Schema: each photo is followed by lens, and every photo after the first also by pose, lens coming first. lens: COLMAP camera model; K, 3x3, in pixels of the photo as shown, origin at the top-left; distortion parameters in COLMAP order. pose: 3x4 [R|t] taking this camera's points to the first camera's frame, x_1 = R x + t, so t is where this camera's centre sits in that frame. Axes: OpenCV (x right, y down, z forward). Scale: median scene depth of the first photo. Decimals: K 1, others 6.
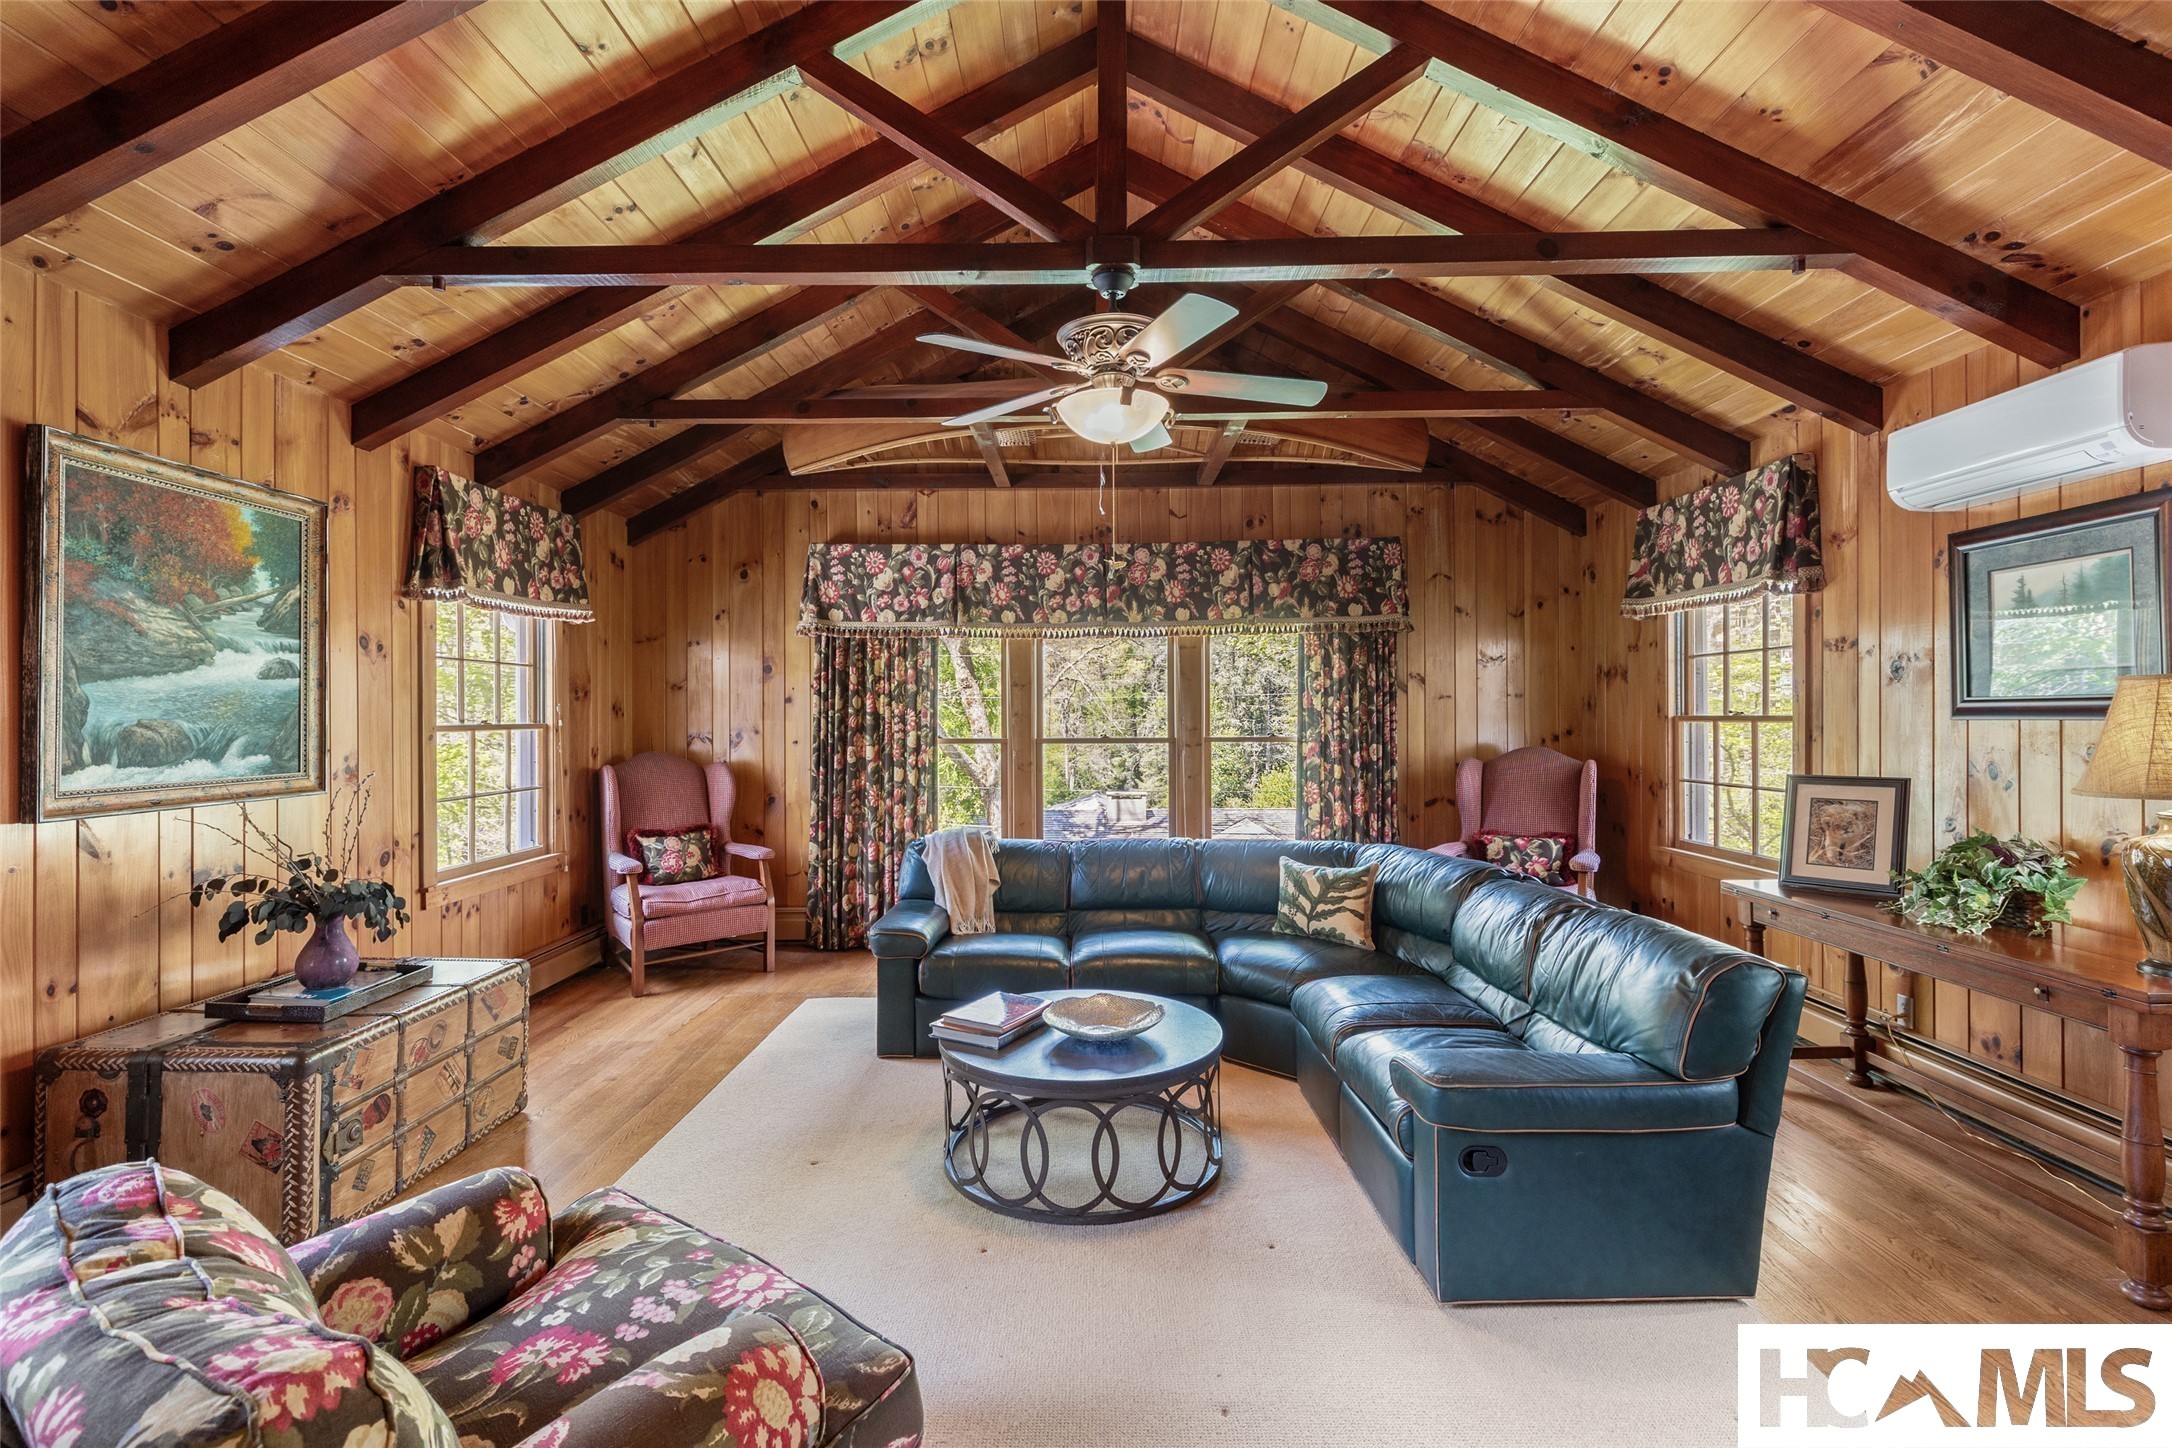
lens RADIAL K [[985.4, 0, 1084.5], [0, 985.4, 715.9], [0, 0, 1]] dist [0.004554, -0.001010]
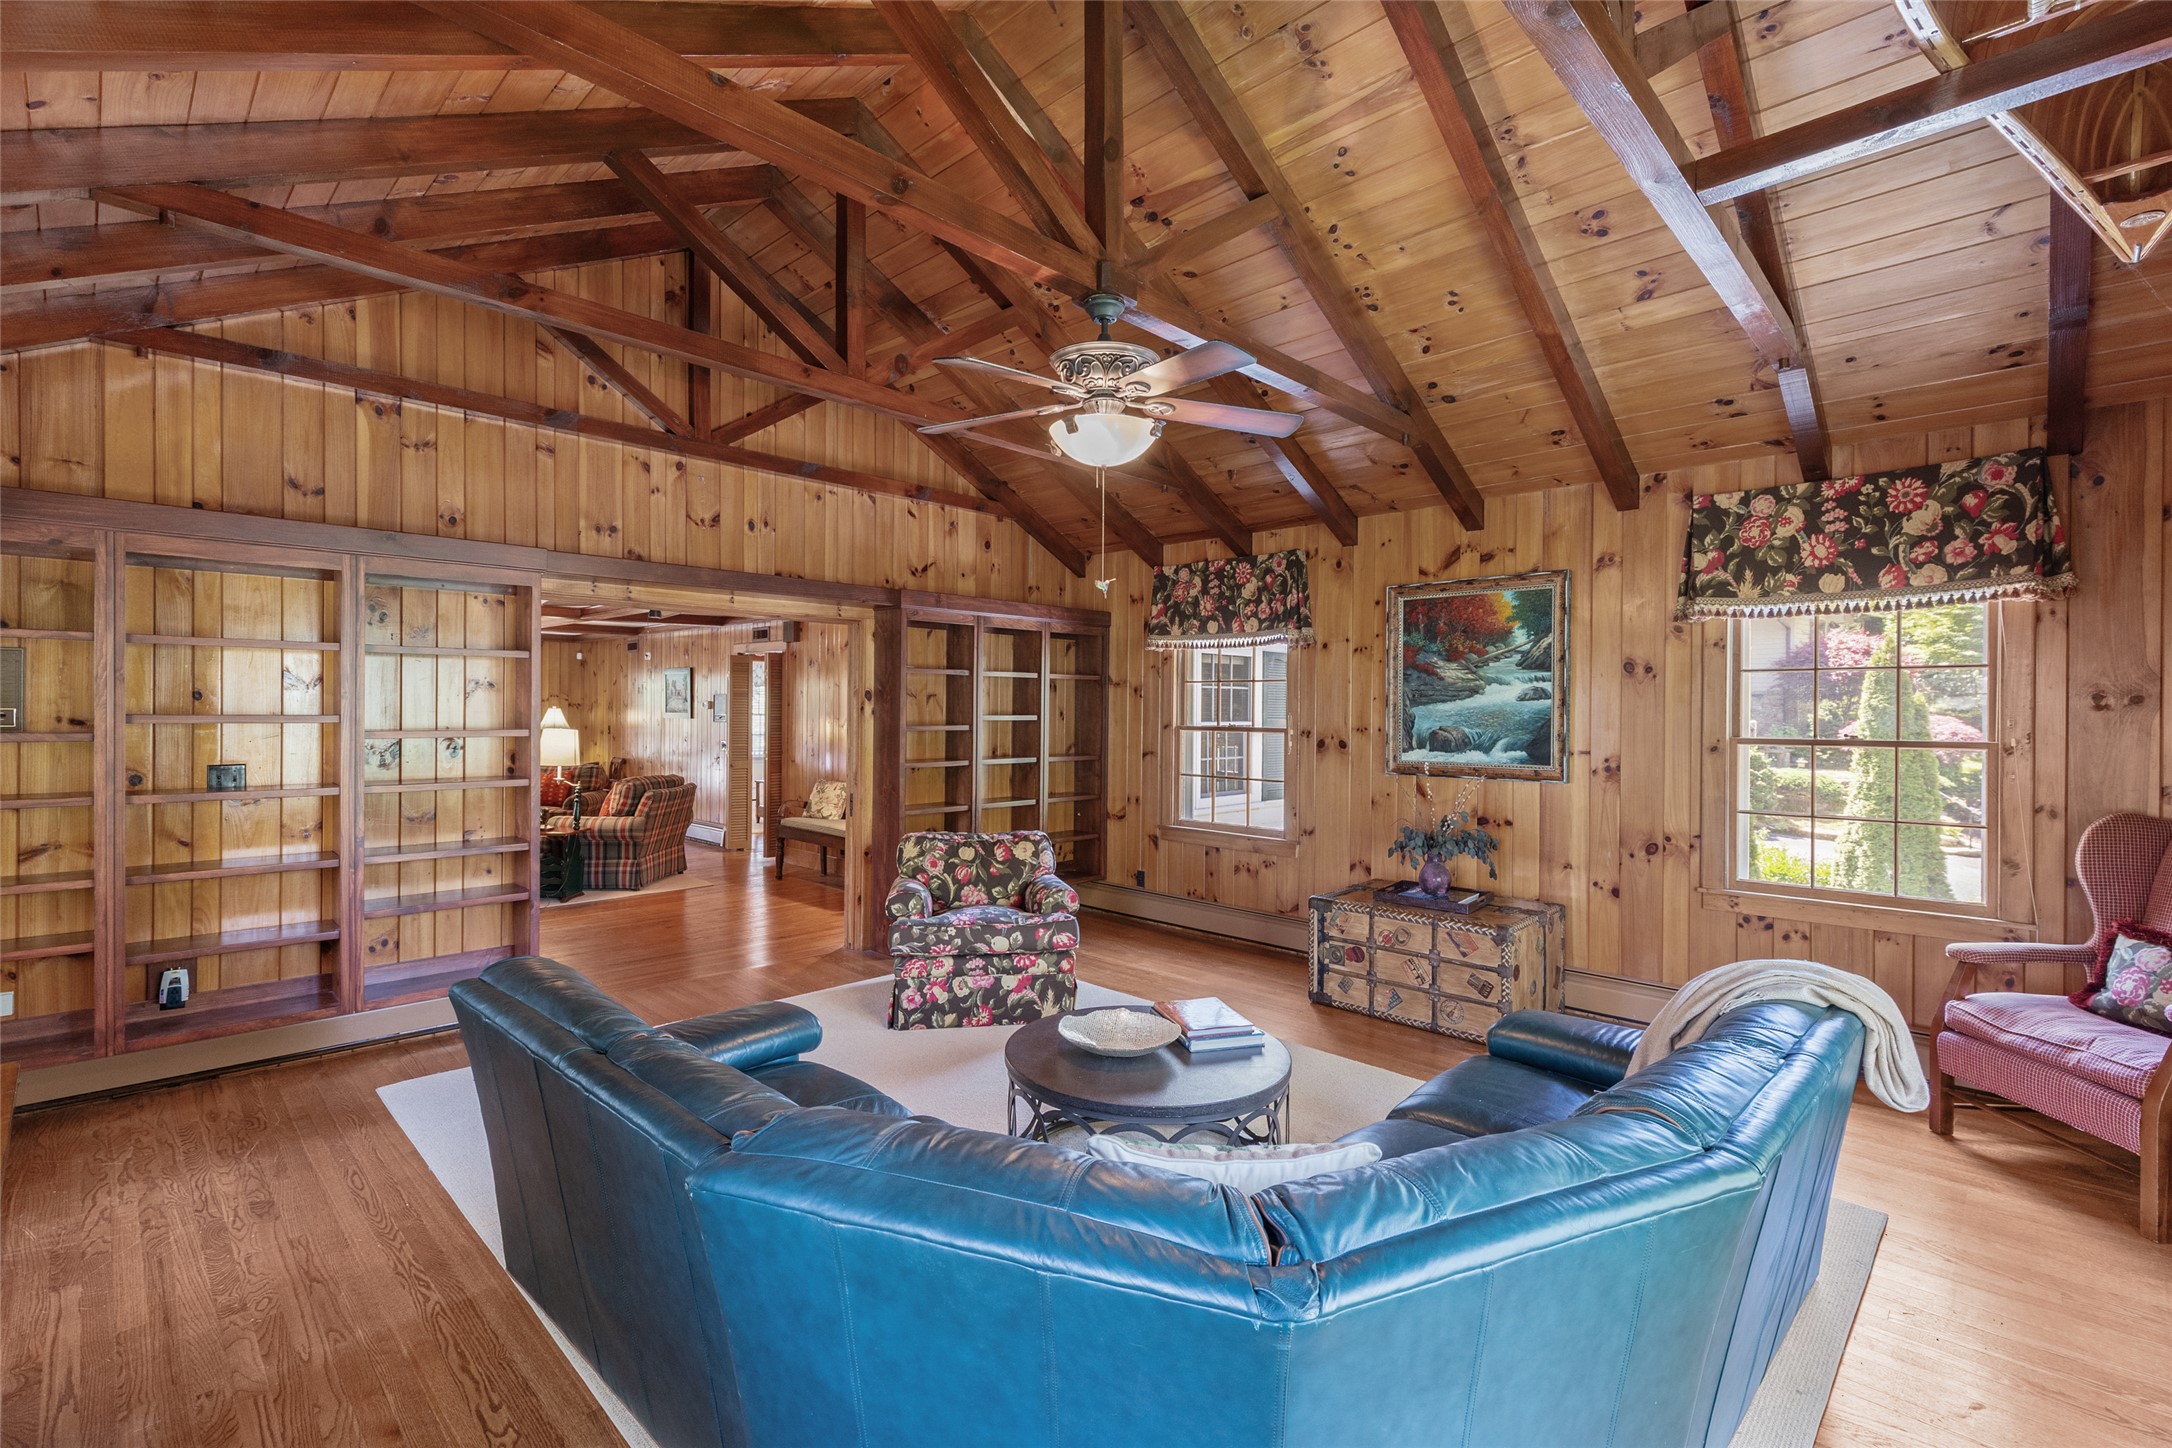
lens RADIAL K [[985.4, 0, 1091.6], [0, 985.4, 717.2], [0, 0, 1]] dist [0.004554, -0.001010]
pose [[-0.688766, 0.003373, -0.724975, 0.412354], [-0.003558, 0.999961, 0.008033, -0.012837], [0.724975, 0.008112, -0.688728, 0.899636]]
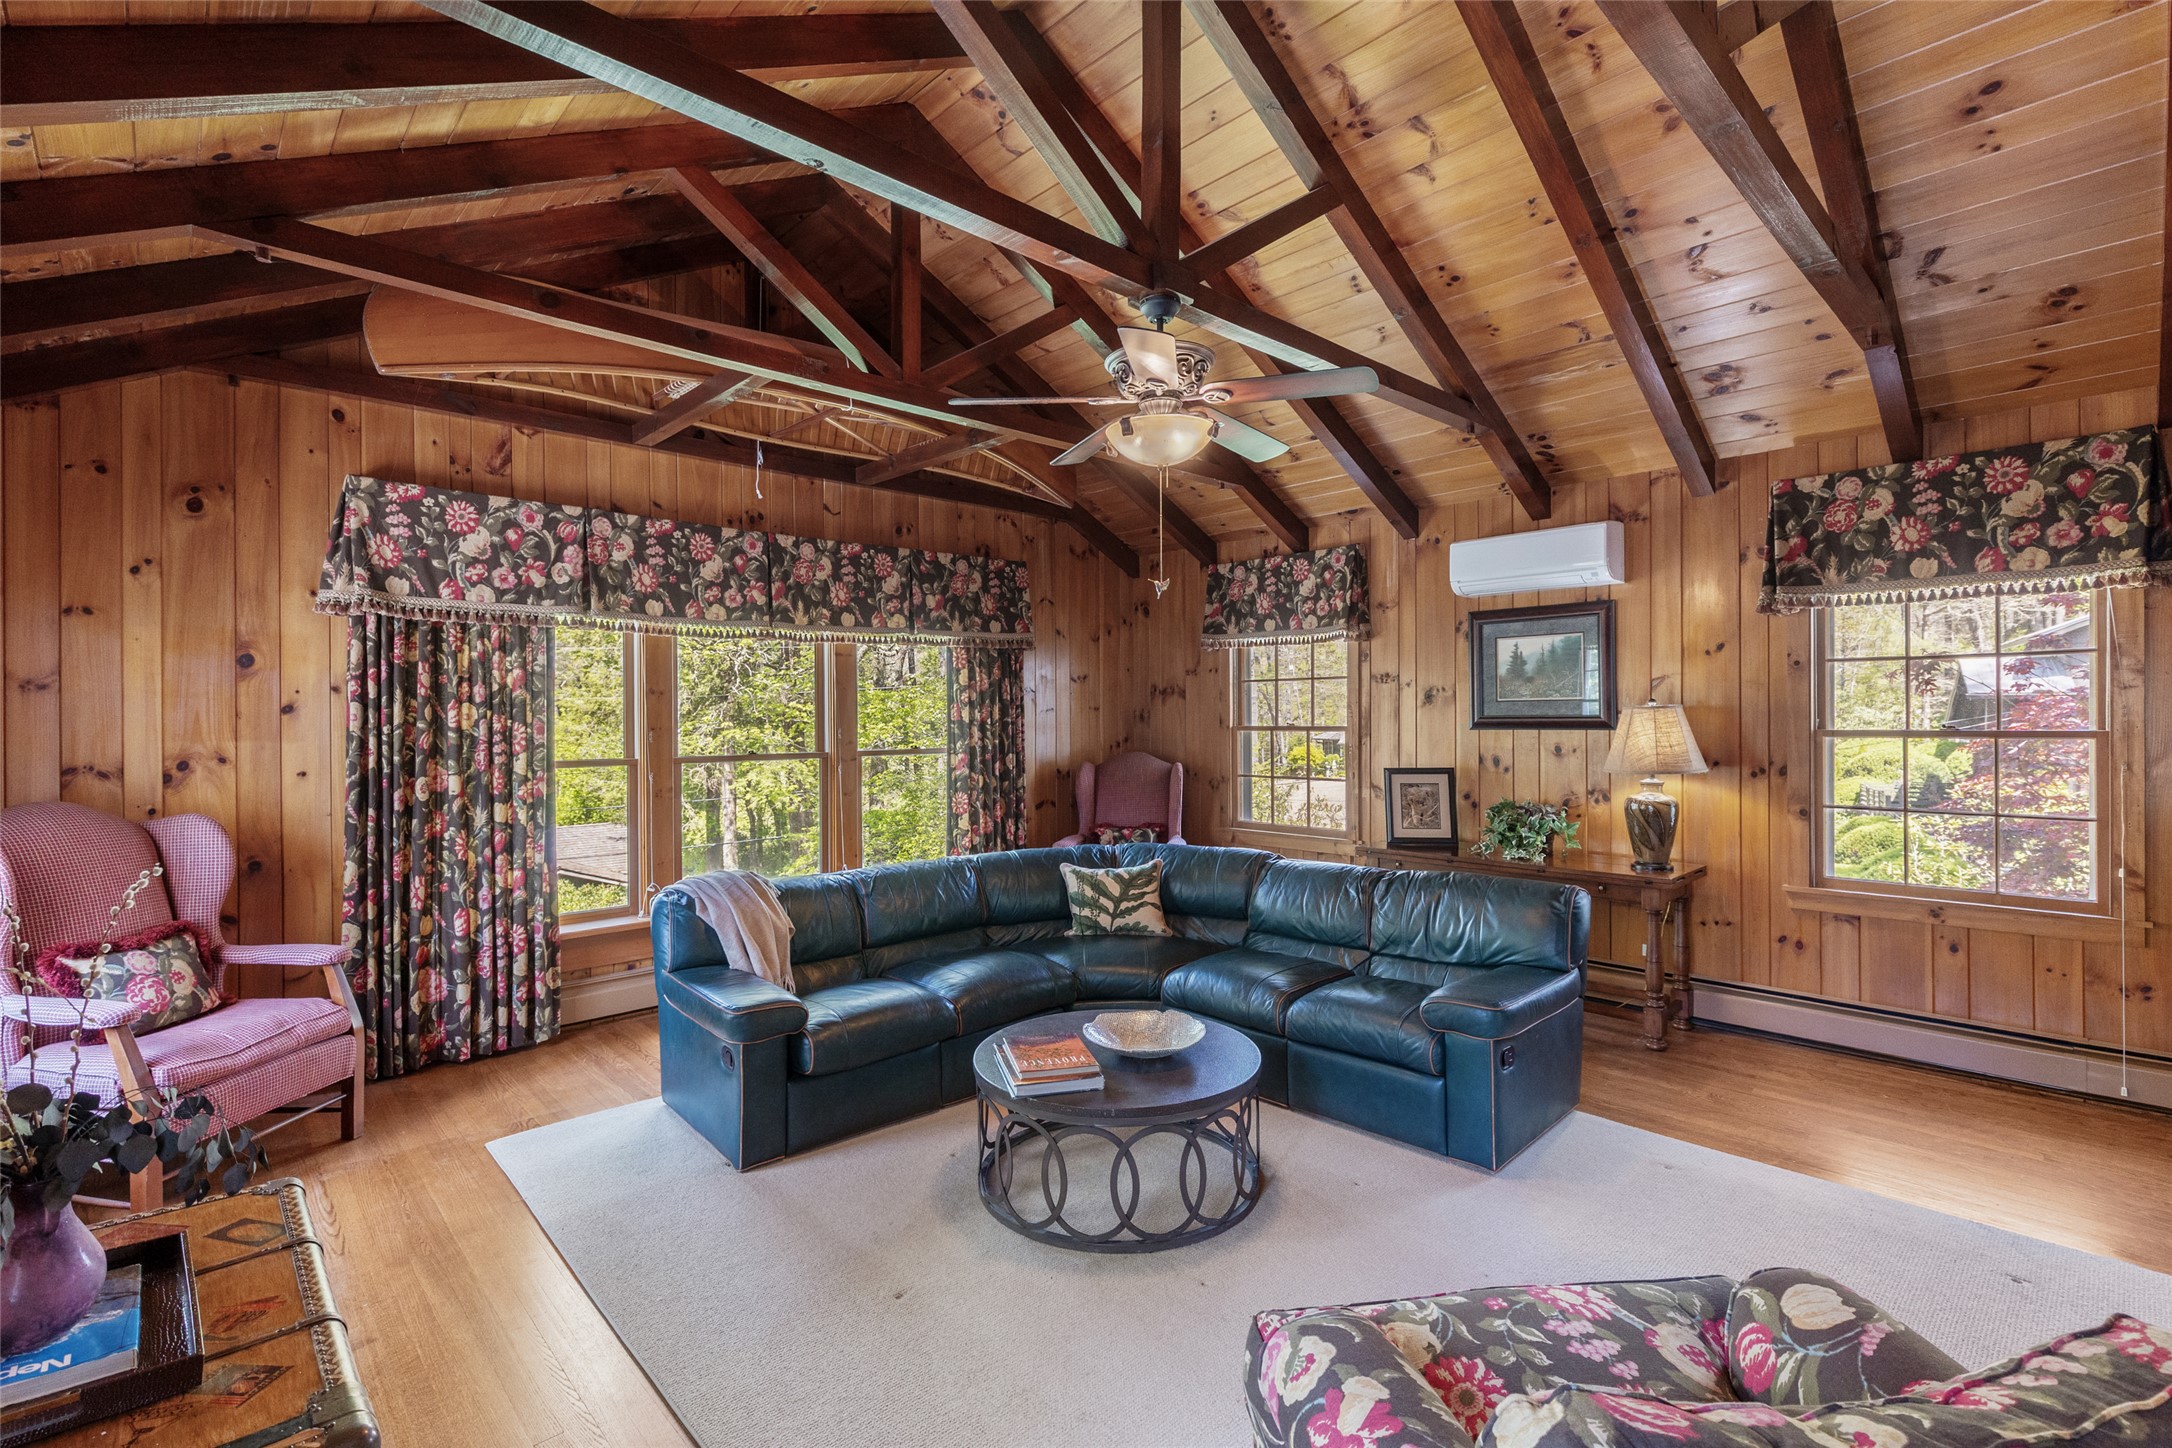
lens RADIAL K [[985.4, 0, 1095.1], [0, 985.4, 721.9], [0, 0, 1]] dist [0.004554, -0.001010]
pose [[0.714457, -0.004056, 0.699667, -0.387454], [0.002790, 0.999992, 0.002948, -0.008657], [-0.699674, -0.000155, 0.714463, 0.171395]]
